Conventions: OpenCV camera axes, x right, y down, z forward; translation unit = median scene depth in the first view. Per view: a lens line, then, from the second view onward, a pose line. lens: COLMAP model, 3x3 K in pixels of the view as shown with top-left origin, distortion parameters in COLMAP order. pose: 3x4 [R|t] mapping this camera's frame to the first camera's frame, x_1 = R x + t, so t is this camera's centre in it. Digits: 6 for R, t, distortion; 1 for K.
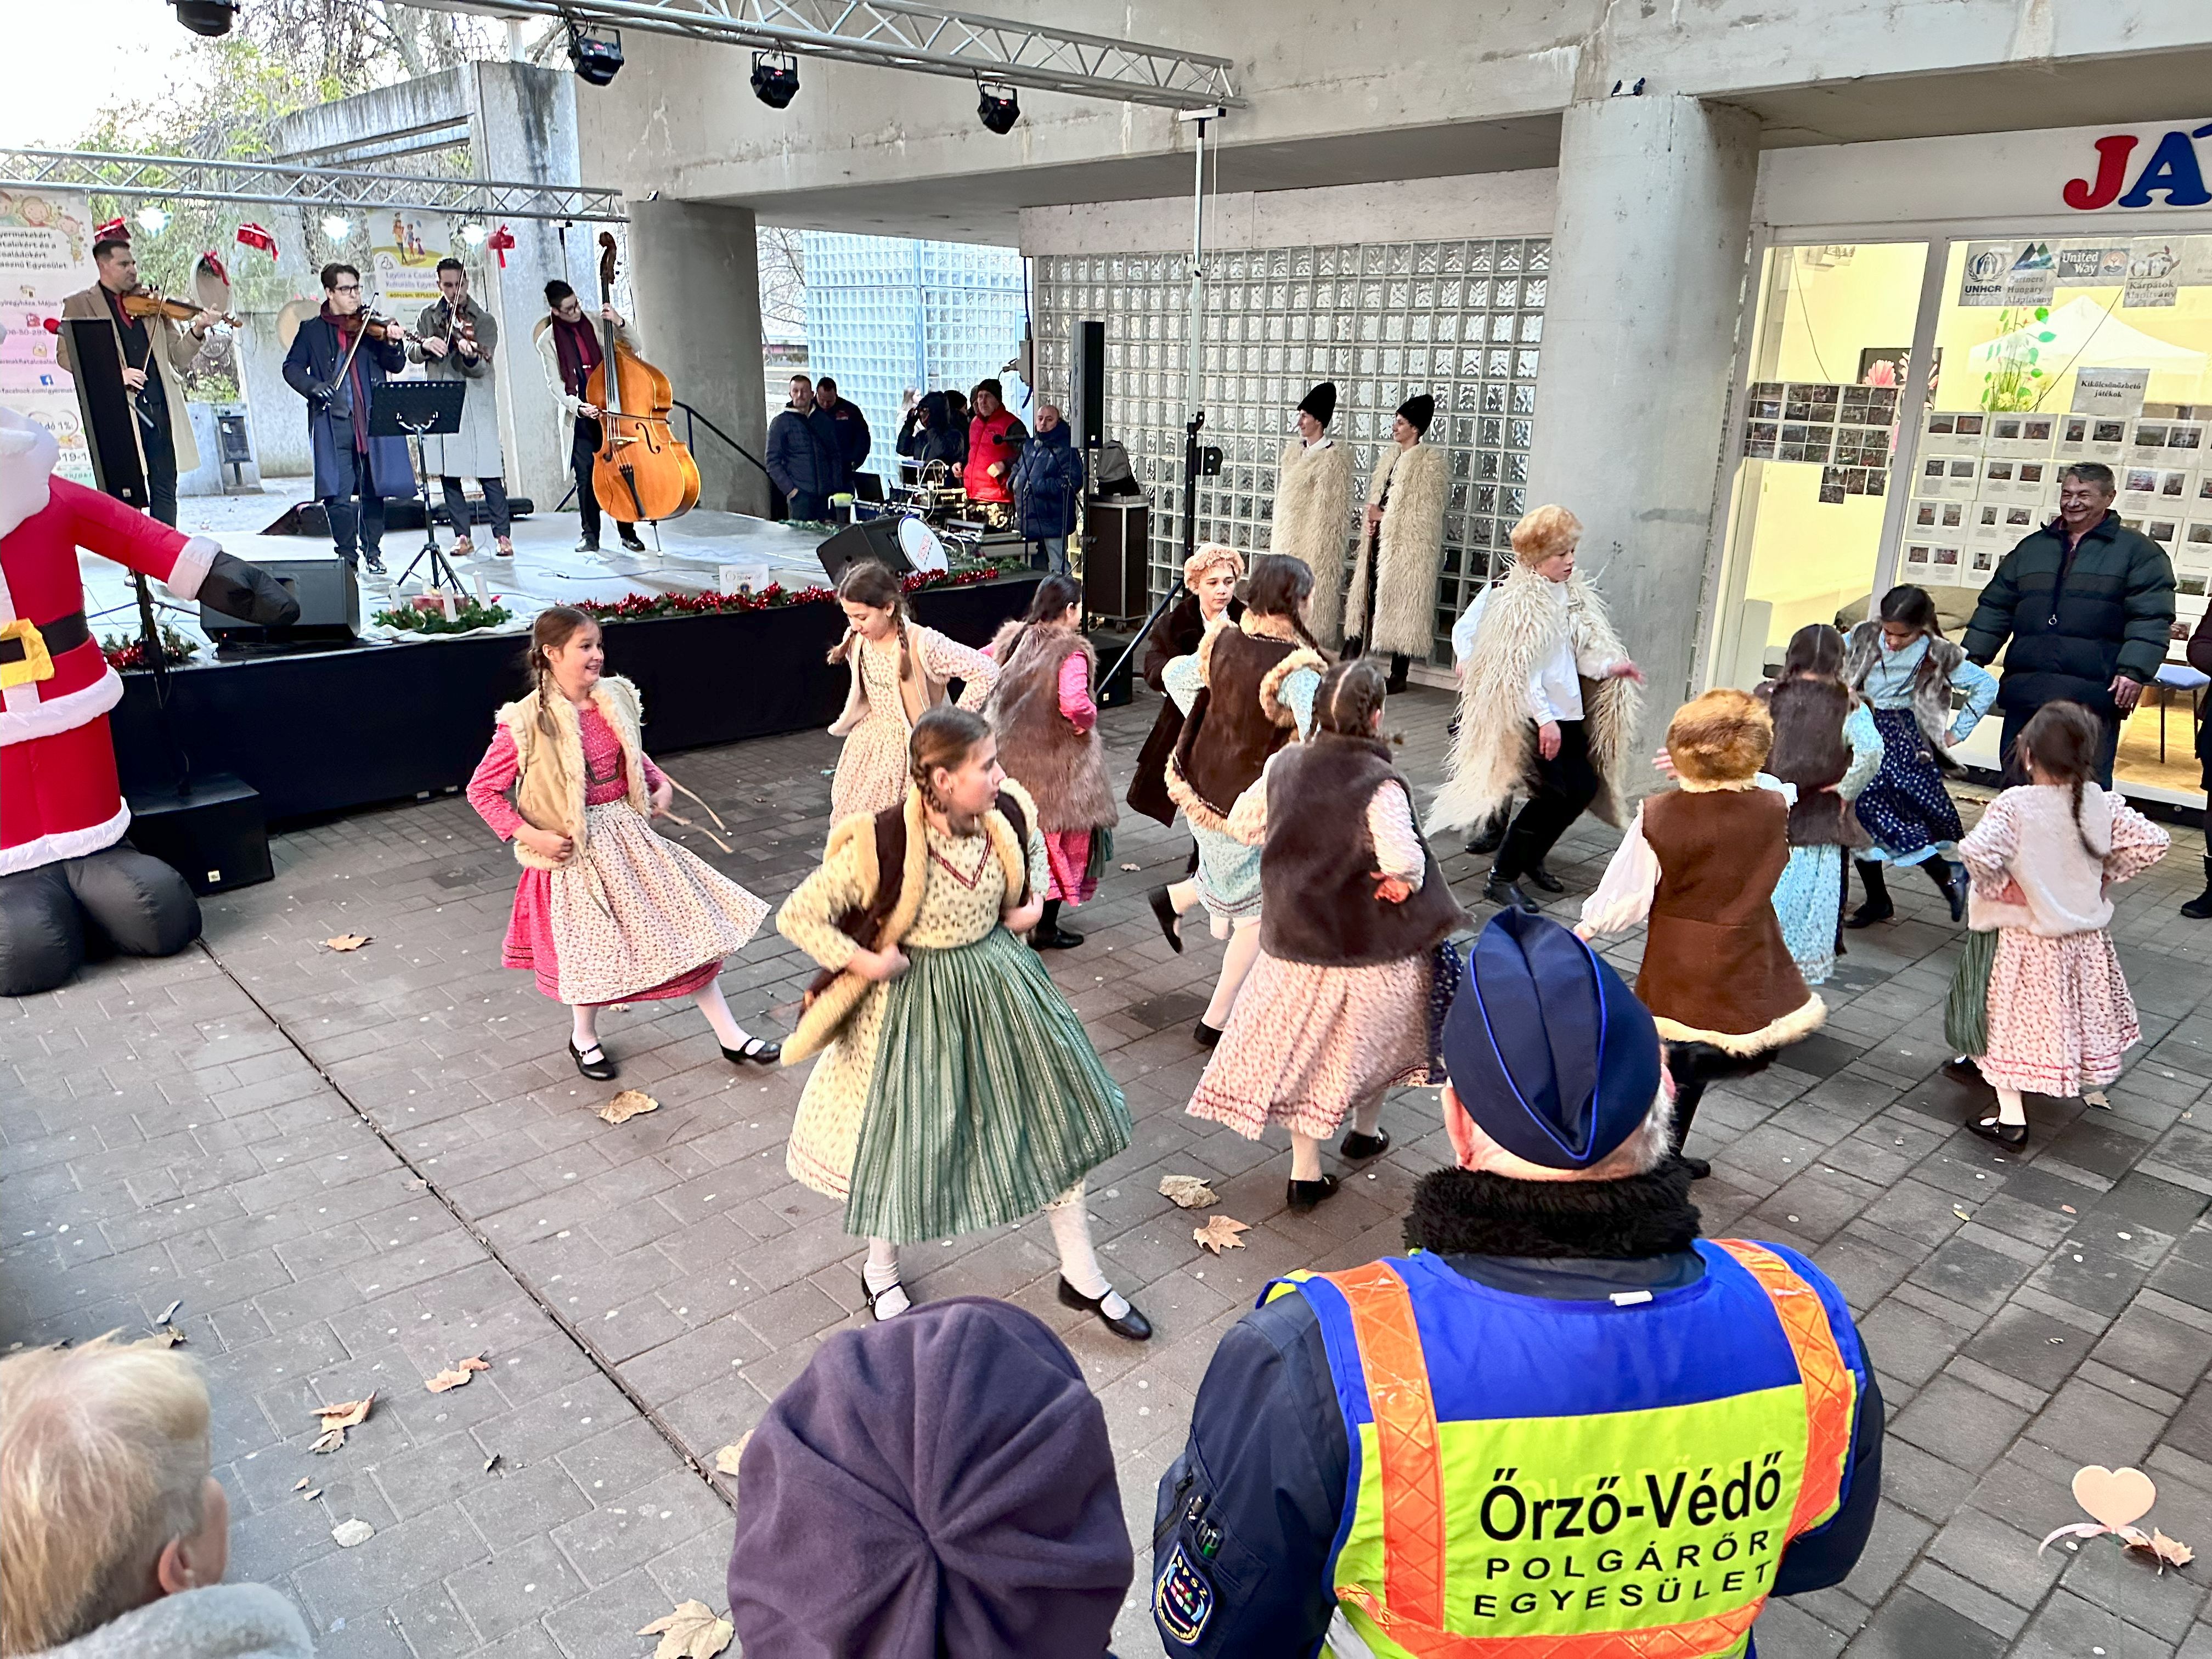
lens RADIAL K [[1560.2, 0, 1108.4], [0, 1560.2, 852.5], [0, 0, 1]] dist [0.044690, -0.046347]
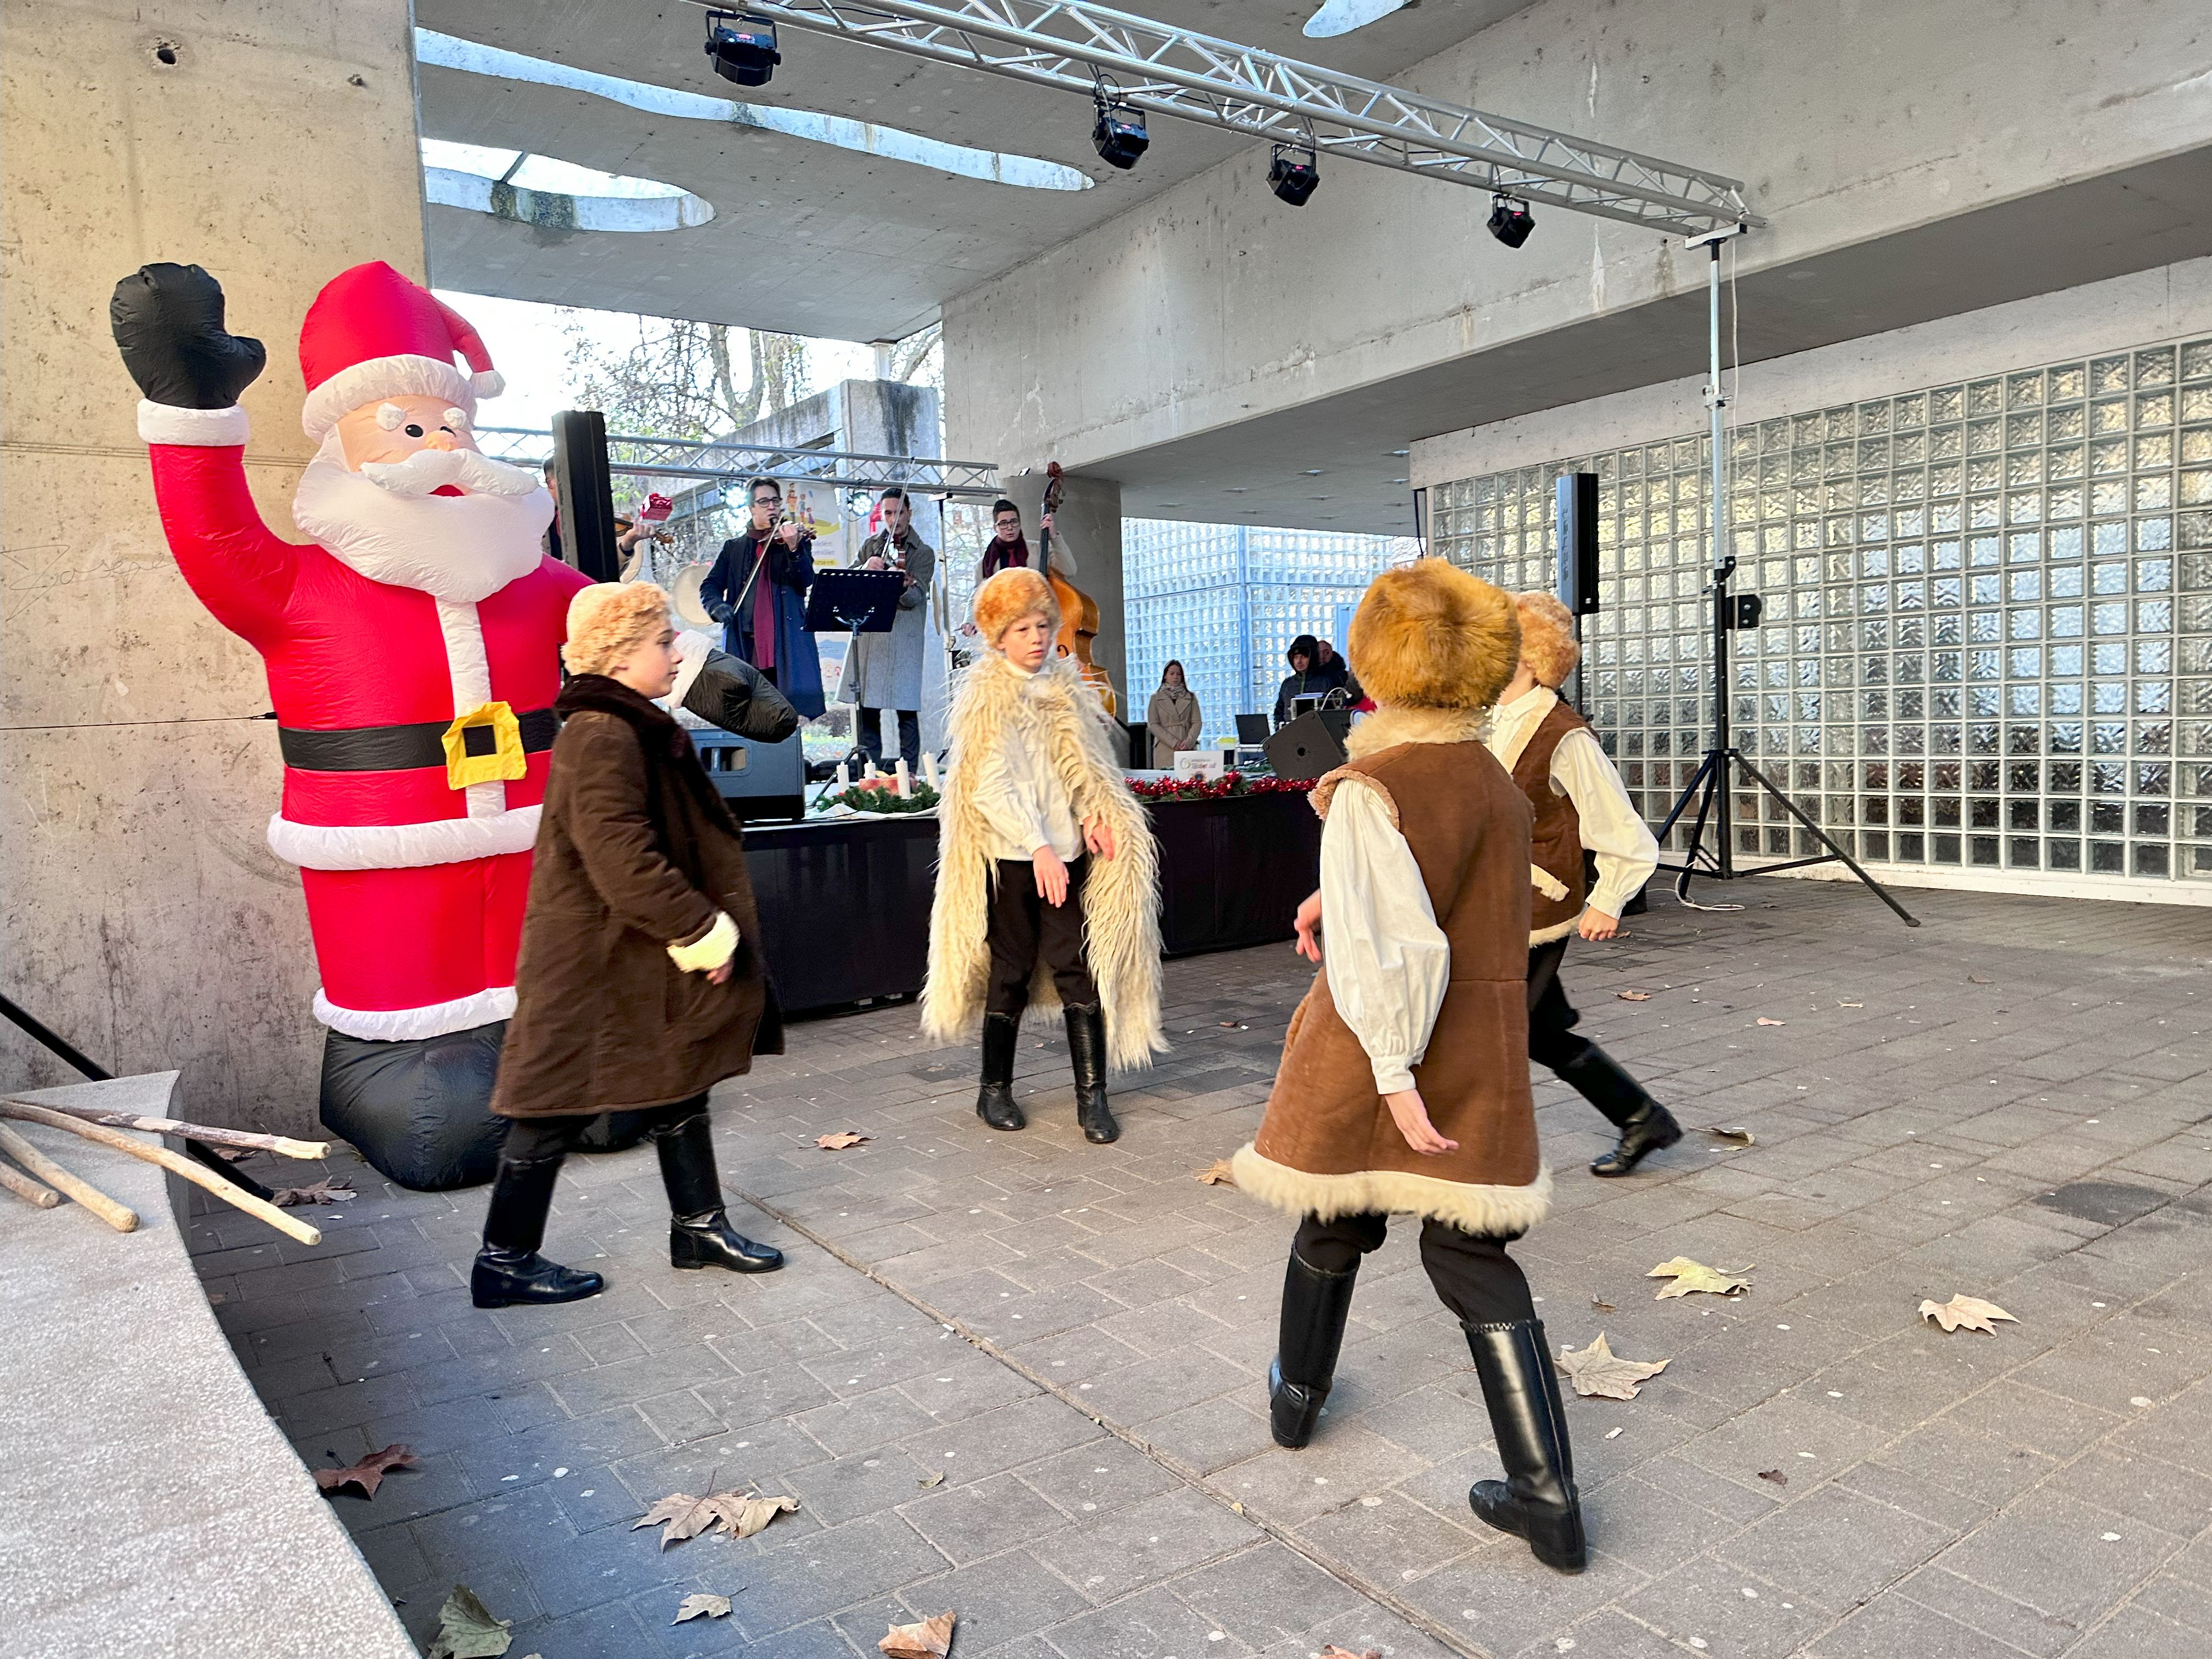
lens RADIAL K [[1560.2, 0, 1114.7], [0, 1560.2, 827.0], [0, 0, 1]] dist [0.044690, -0.046347]
pose [[0.989725, -0.042050, -0.136659, -0.192553], [0.007062, 0.968985, -0.247018, 0.080325], [0.142807, 0.243515, 0.959326, 0.206969]]
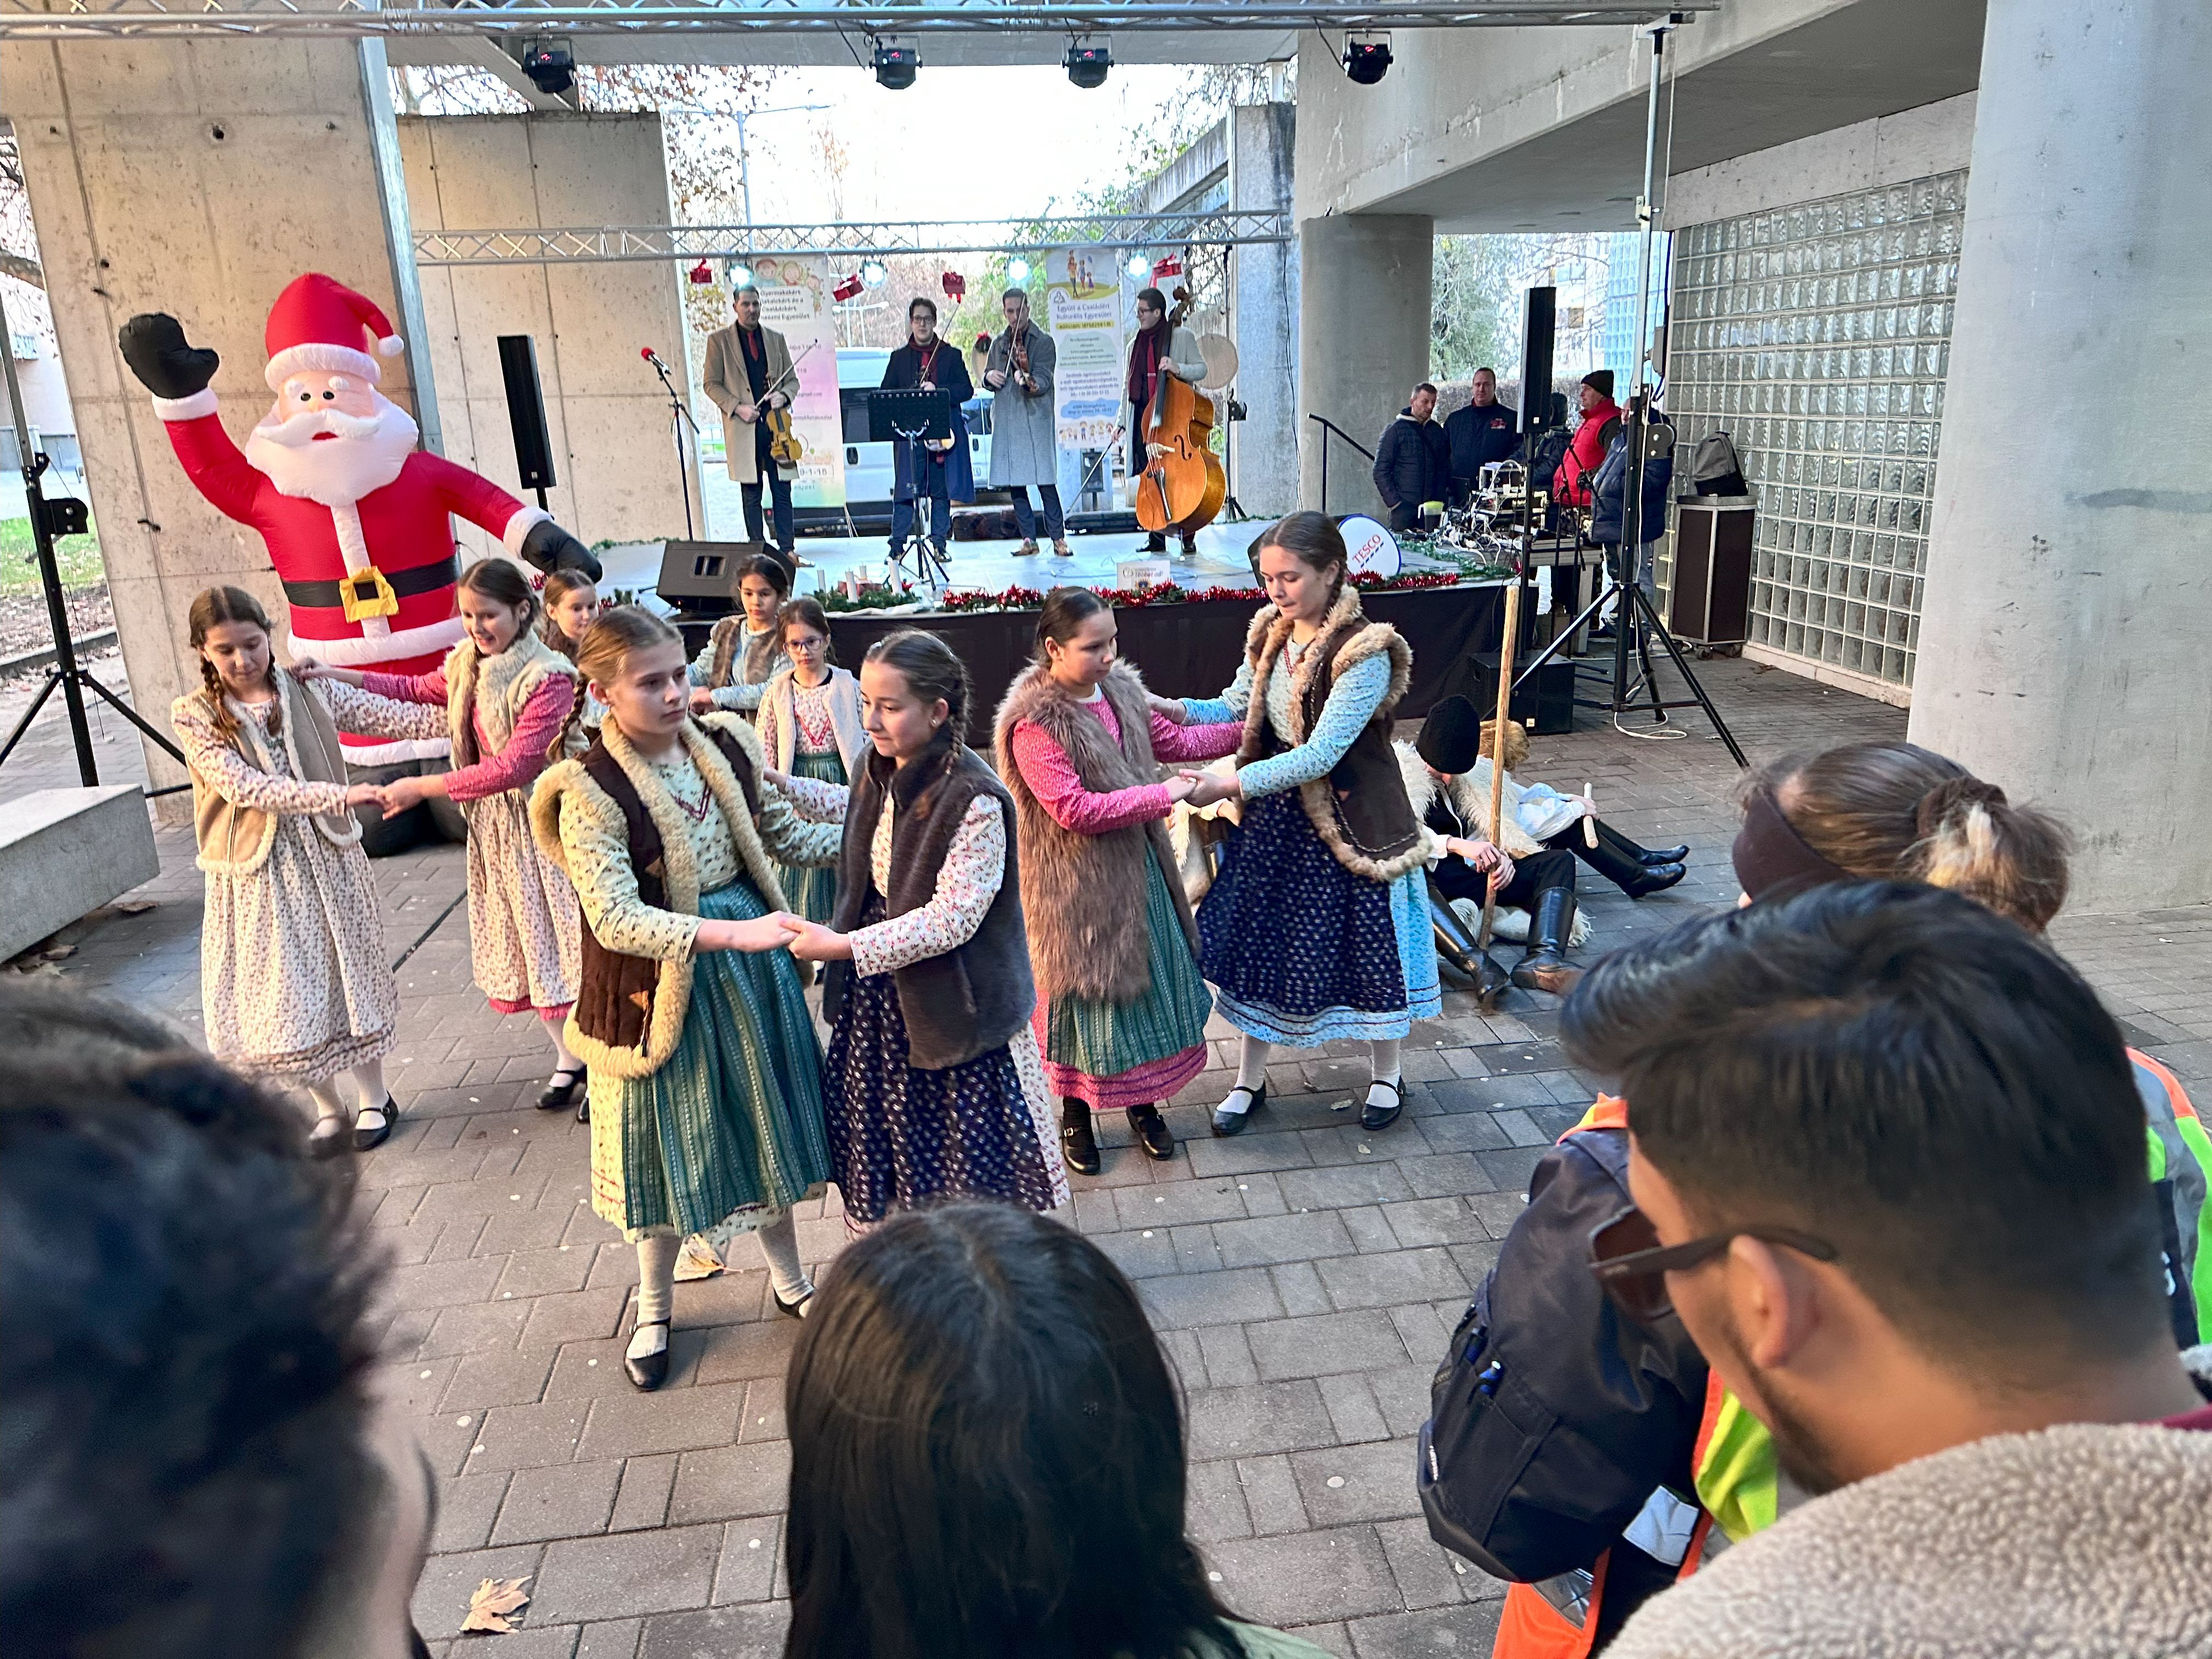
lens RADIAL K [[1560.2, 0, 1110.7], [0, 1560.2, 864.7], [0, 0, 1]] dist [0.044690, -0.046347]
pose [[0.812633, 0.128724, -0.568382, 0.402062], [-0.139096, 0.989955, 0.025330, -0.016456], [0.565933, 0.058476, 0.822375, 0.209112]]
